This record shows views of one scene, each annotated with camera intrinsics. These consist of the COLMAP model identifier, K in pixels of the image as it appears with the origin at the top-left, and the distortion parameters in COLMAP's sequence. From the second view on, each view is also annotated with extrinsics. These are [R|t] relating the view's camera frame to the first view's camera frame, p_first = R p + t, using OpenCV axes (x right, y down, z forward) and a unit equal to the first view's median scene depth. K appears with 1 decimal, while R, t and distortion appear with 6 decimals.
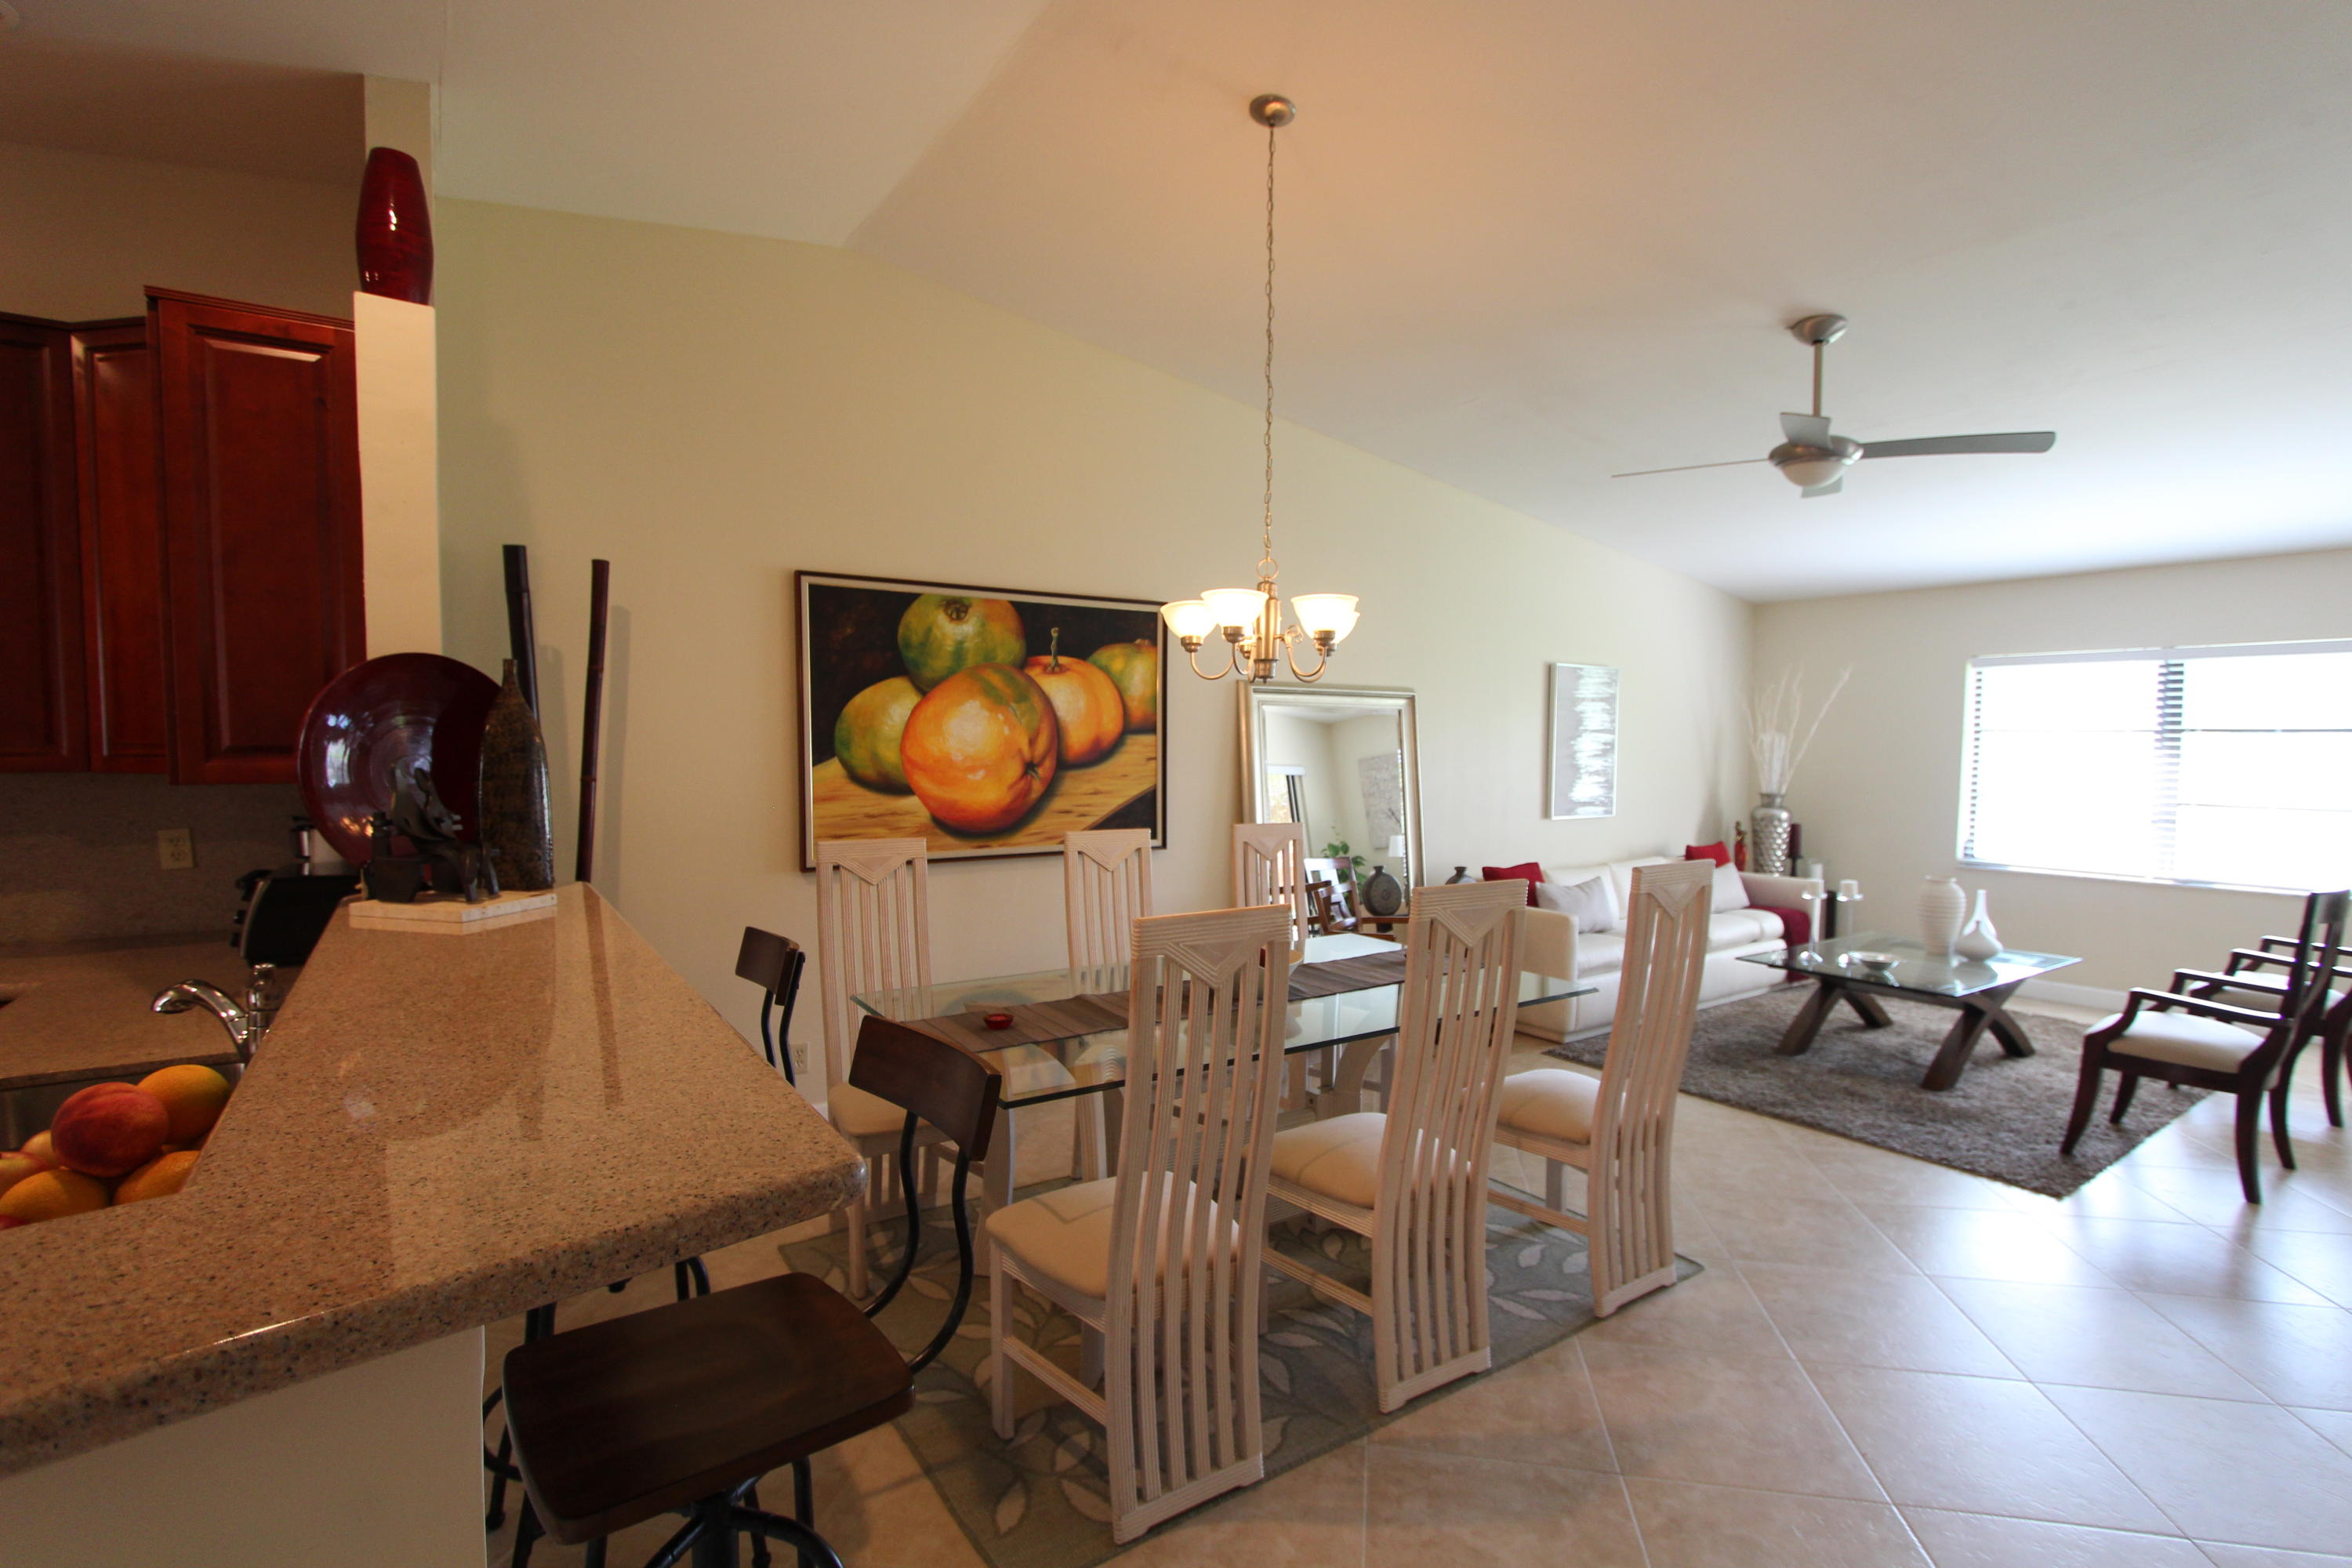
lens RADIAL K [[1095.5, 0, 1176.4], [0, 1095.5, 799.6], [0, 0, 1]] dist [-0.013796, 0.001084]
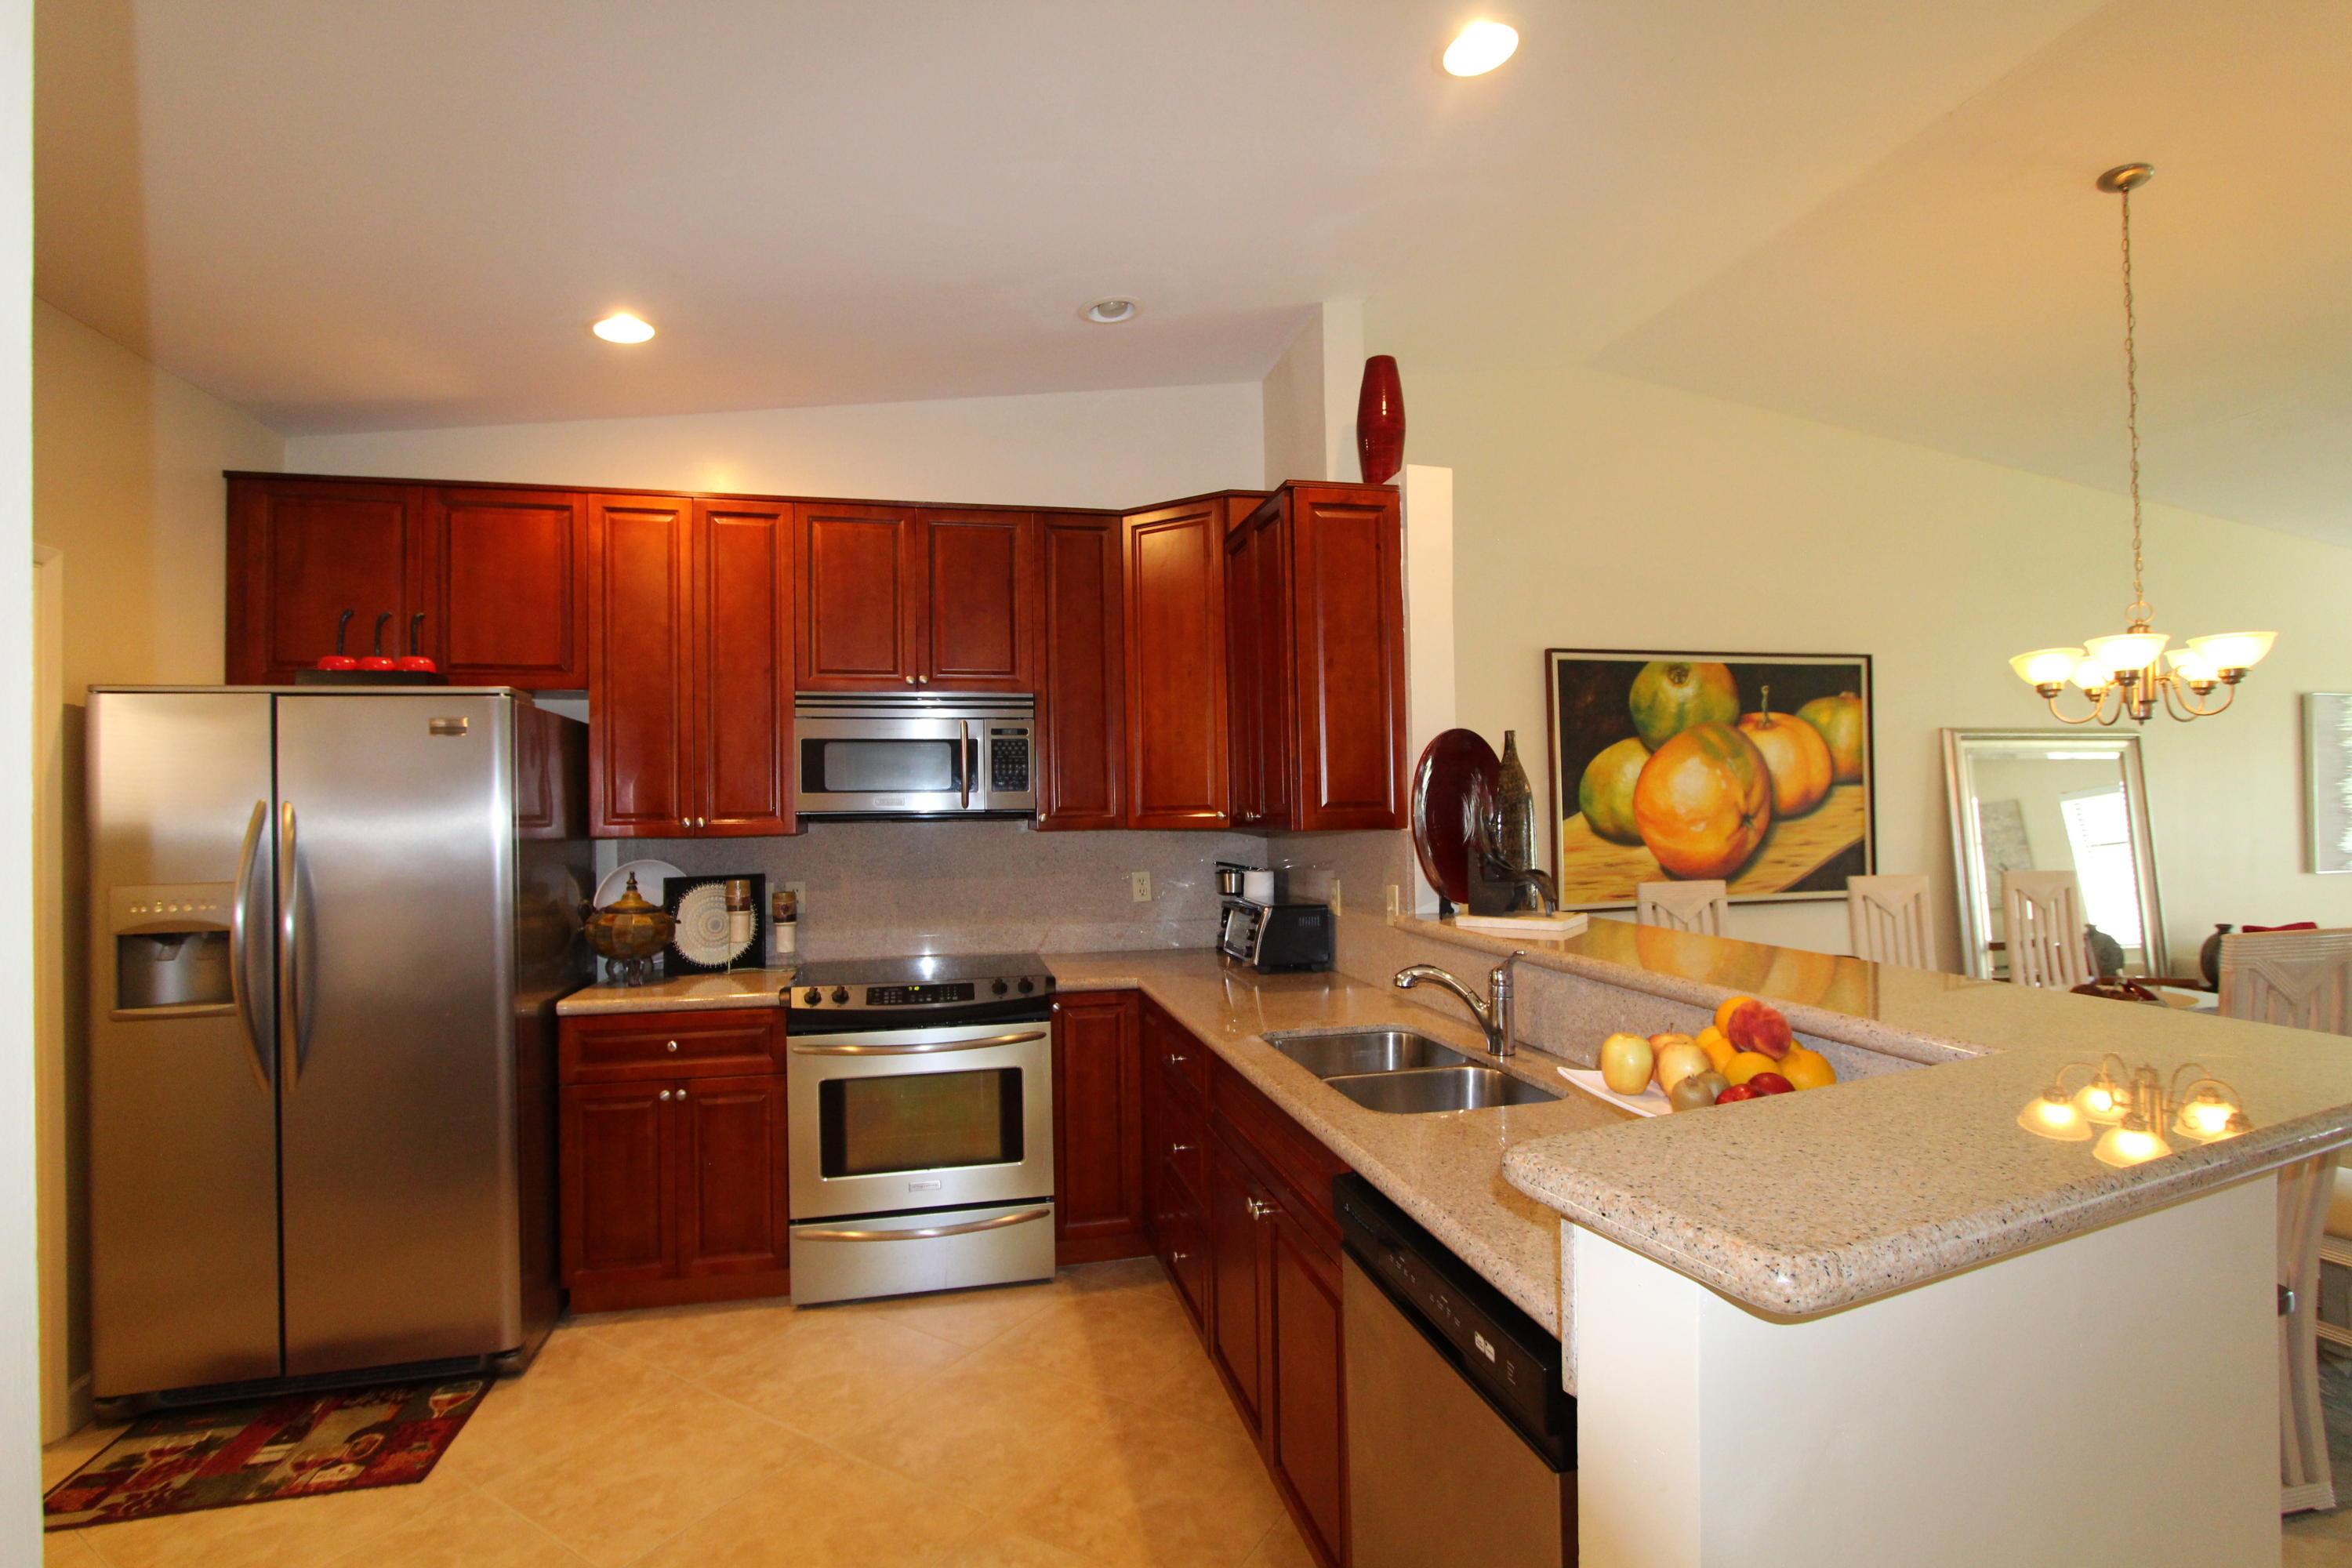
lens RADIAL K [[1095.5, 0, 1170.5], [0, 1095.5, 797.3], [0, 0, 1]] dist [-0.013796, 0.001084]
pose [[0.930818, -0.026085, -0.364552, -0.270616], [0.002400, 0.997865, -0.065272, 0.016635], [0.365476, 0.059881, 0.928893, -0.174244]]
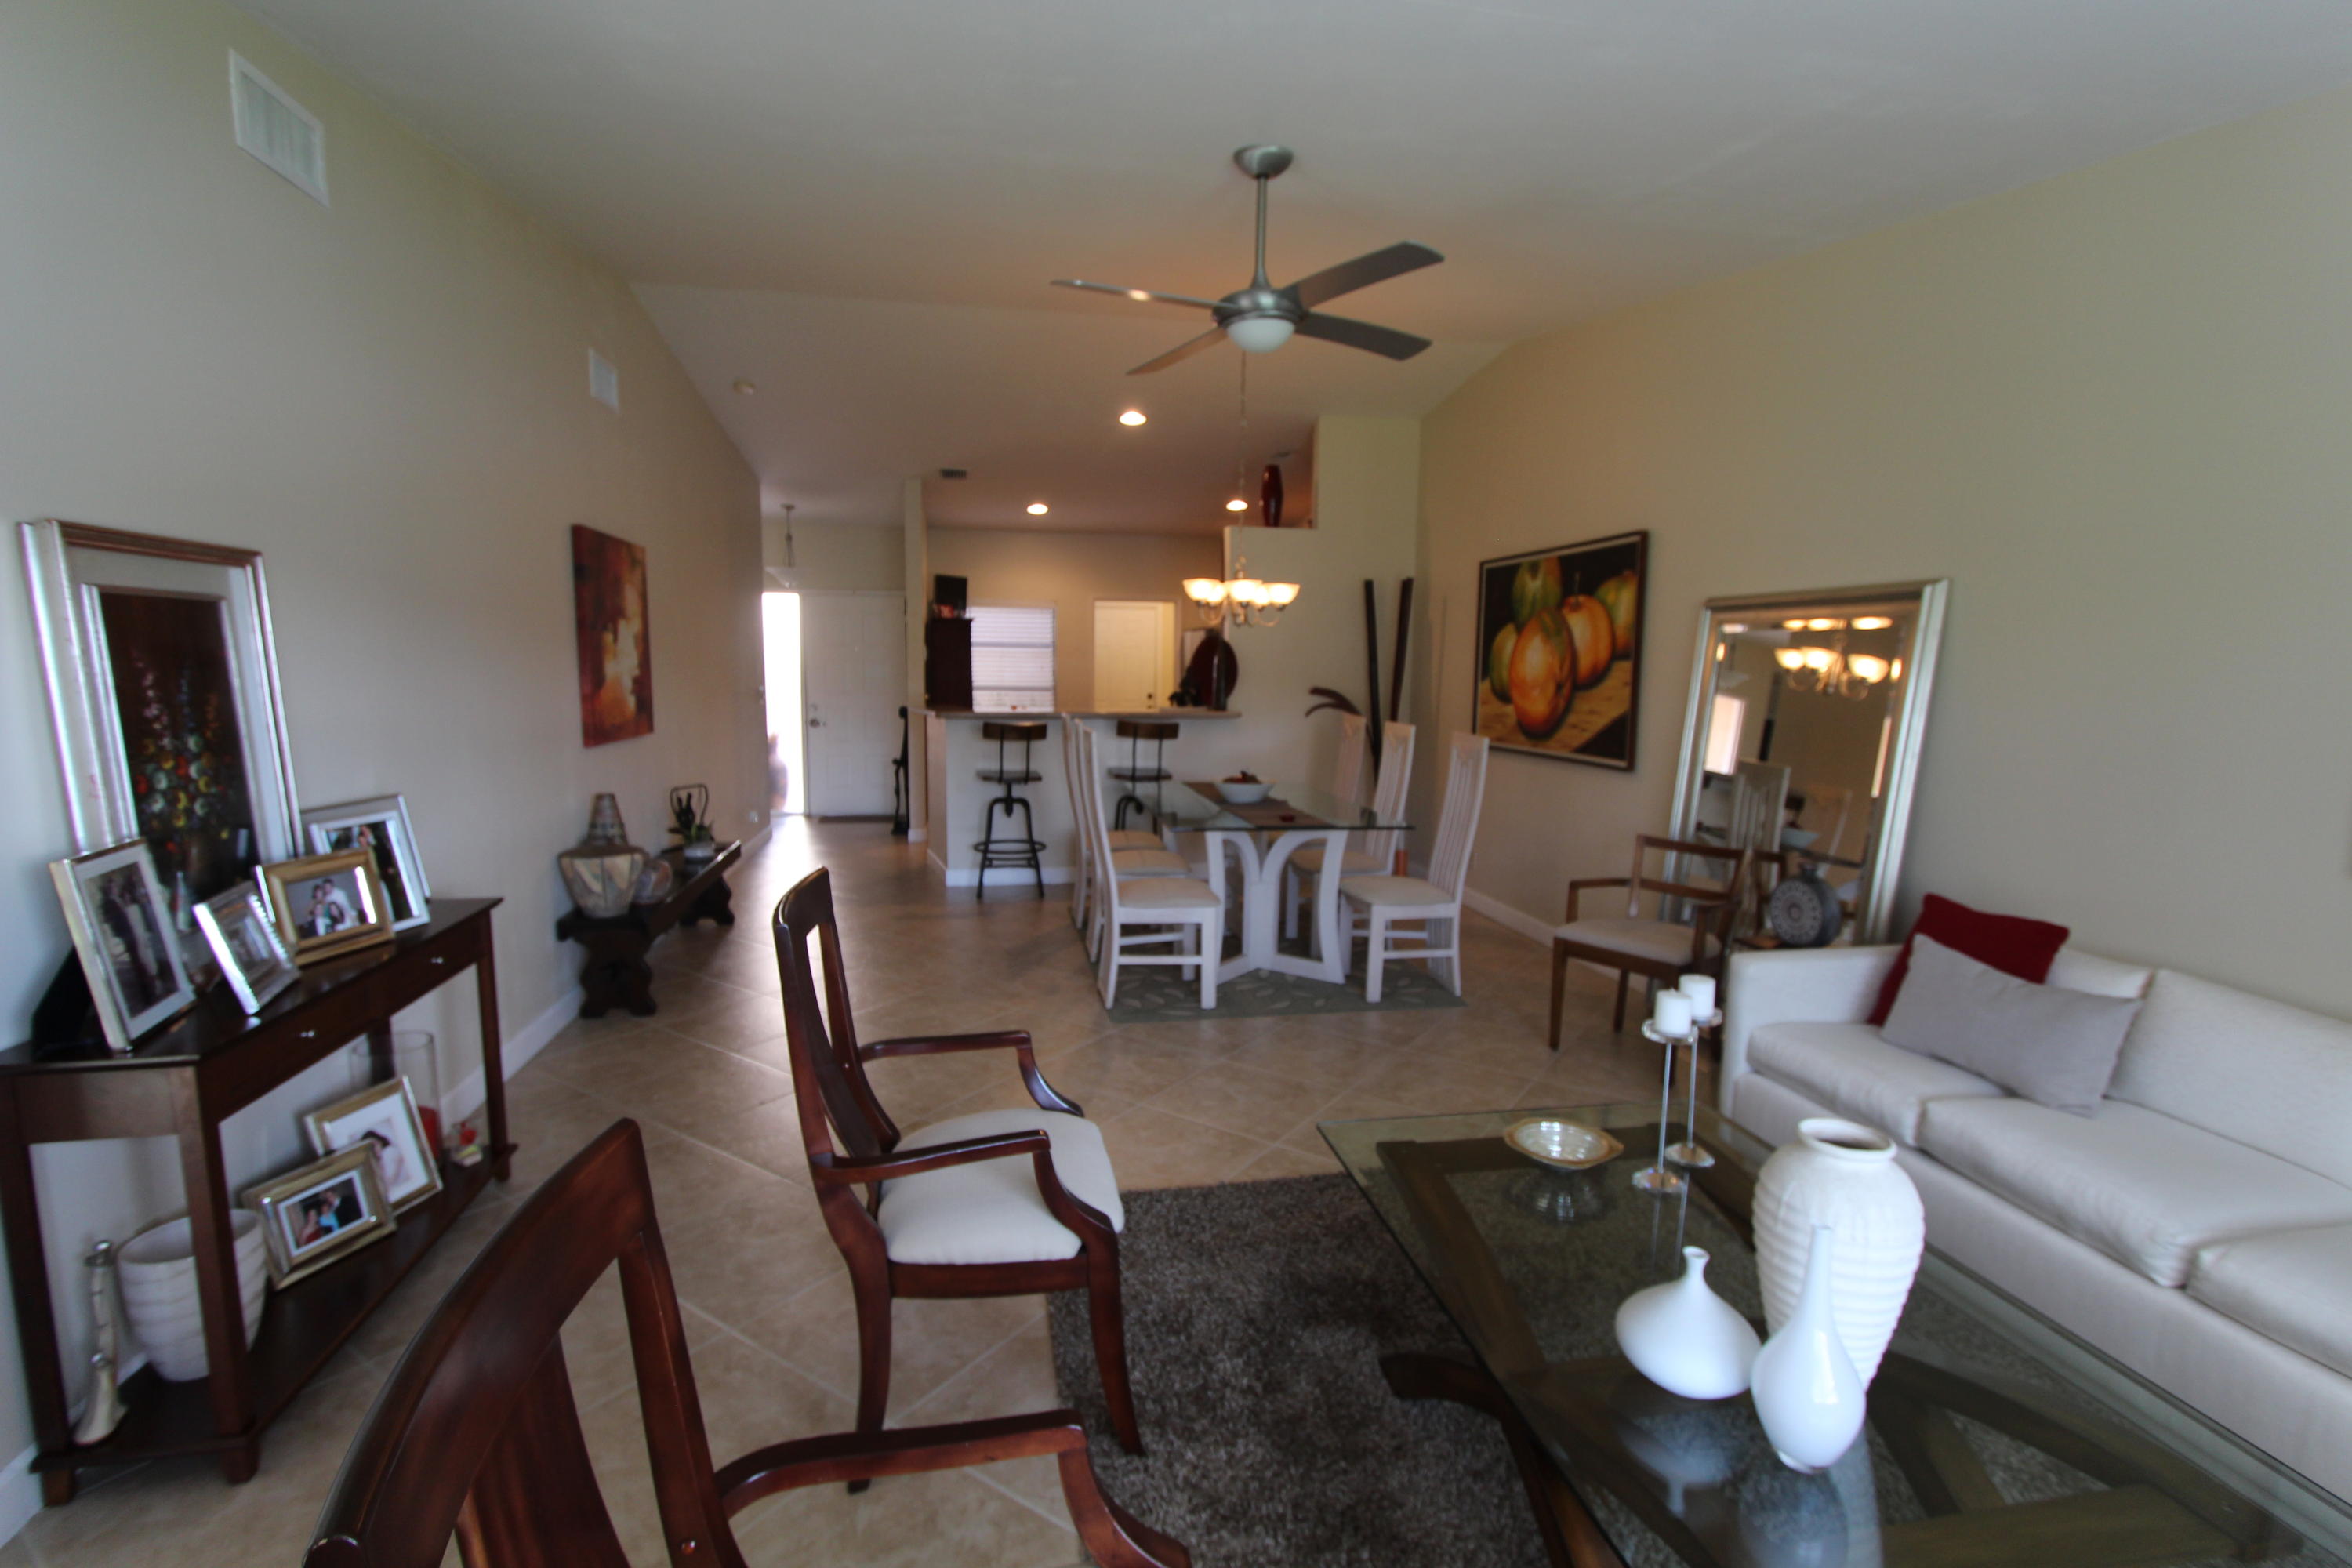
lens RADIAL K [[1095.5, 0, 1172.9], [0, 1095.5, 790.1], [0, 0, 1]] dist [-0.013796, 0.001084]
pose [[-0.401891, 0.099443, -0.910272, 1.223736], [-0.059898, 0.989102, 0.134500, -0.056730], [0.913726, 0.108578, -0.391555, 1.124893]]
